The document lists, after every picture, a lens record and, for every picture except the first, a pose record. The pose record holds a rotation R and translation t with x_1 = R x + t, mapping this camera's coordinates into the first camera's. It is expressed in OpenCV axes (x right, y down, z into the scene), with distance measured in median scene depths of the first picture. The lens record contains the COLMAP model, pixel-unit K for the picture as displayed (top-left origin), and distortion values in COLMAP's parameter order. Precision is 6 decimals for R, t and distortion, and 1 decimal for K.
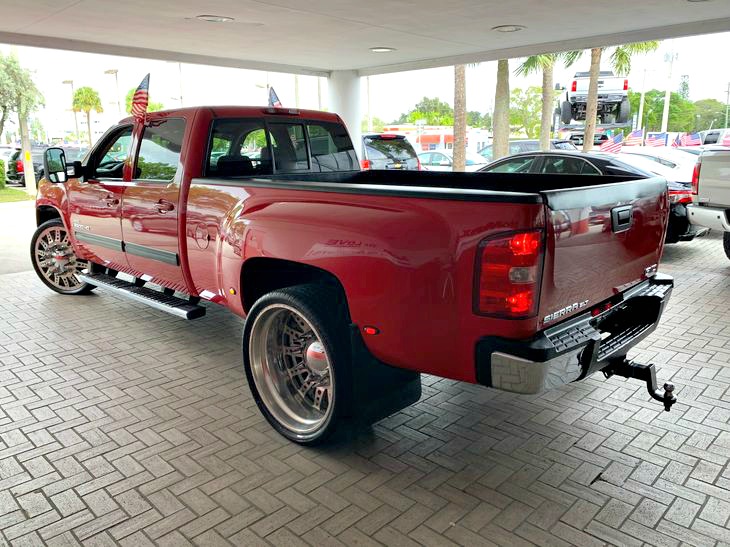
lens RADIAL K [[567.6, 0, 361.2], [0, 567.6, 272.6], [0, 0, 1]] dist [0.005613, -0.007144]
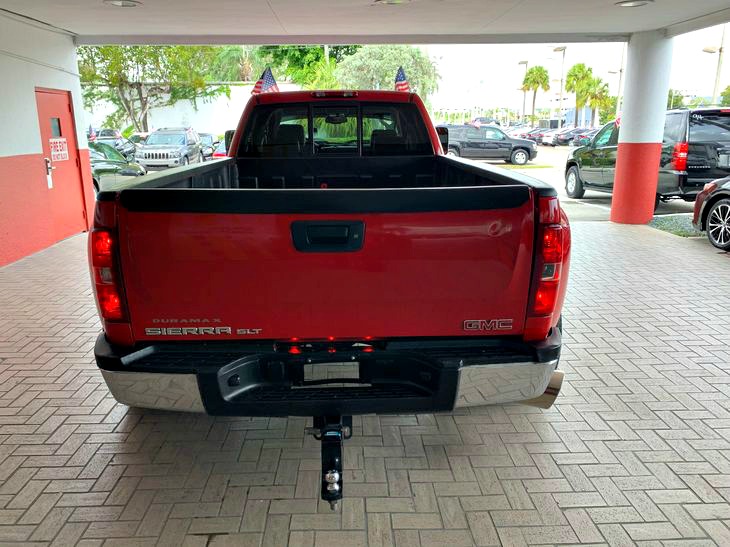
lens RADIAL K [[567.6, 0, 367.2], [0, 567.6, 269.9], [0, 0, 1]] dist [0.005613, -0.007144]
pose [[0.711338, 0.172737, -0.681293, 0.816120], [-0.148965, 0.984360, 0.094043, -0.102137], [0.686883, 0.034593, 0.725945, 0.405292]]
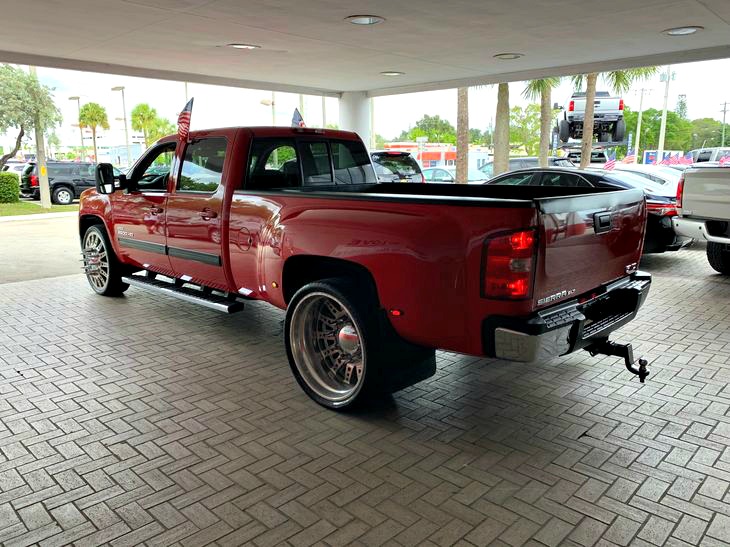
lens RADIAL K [[567.6, 0, 365.1], [0, 567.6, 269.6], [0, 0, 1]] dist [0.005613, -0.007144]
pose [[0.999978, 0.003359, 0.005713, -0.042401], [-0.003170, 0.999458, -0.032753, 0.037510], [-0.005820, 0.032734, 0.999447, -0.160585]]
